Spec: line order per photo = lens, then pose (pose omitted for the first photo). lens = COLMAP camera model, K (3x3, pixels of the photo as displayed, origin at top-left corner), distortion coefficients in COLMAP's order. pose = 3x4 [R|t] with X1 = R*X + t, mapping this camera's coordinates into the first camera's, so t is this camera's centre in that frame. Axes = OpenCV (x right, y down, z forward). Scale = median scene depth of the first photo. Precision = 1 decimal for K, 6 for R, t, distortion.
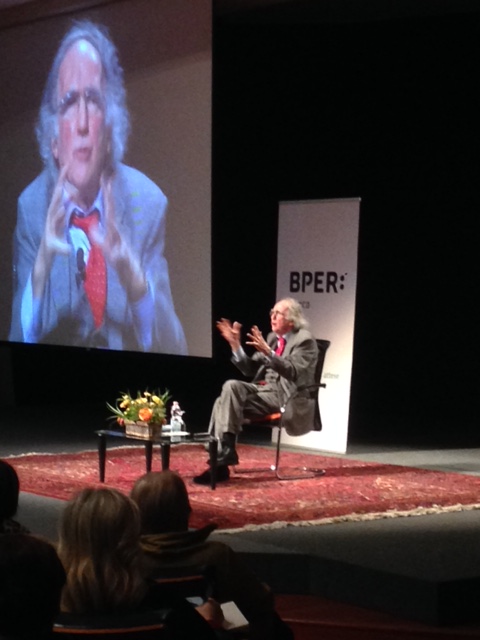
lens RADIAL K [[1866.2, 0, 260.2], [0, 1866.2, 324.6], [0, 0, 1]] dist [0.011203, 0.000000]
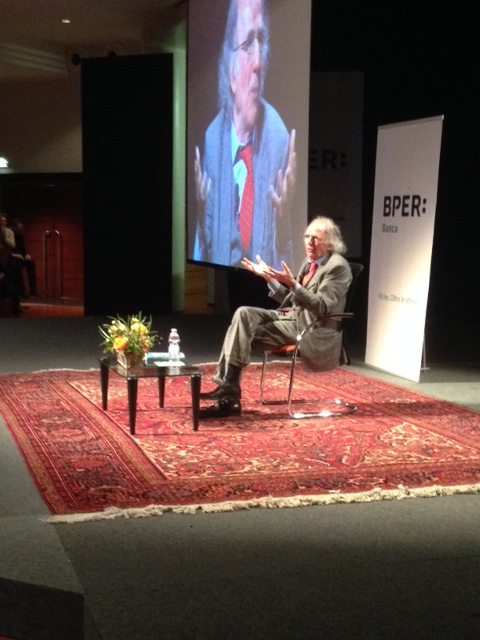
lens RADIAL K [[1068.5, 0, 245.0], [0, 1068.5, 324.3], [0, 0, 1]] dist [0.056266, 0.000000]
pose [[0.954511, 0.035896, -0.296006, 0.122538], [-0.016396, 0.997544, 0.068098, 0.002570], [0.297723, -0.060147, 0.952756, 0.440652]]
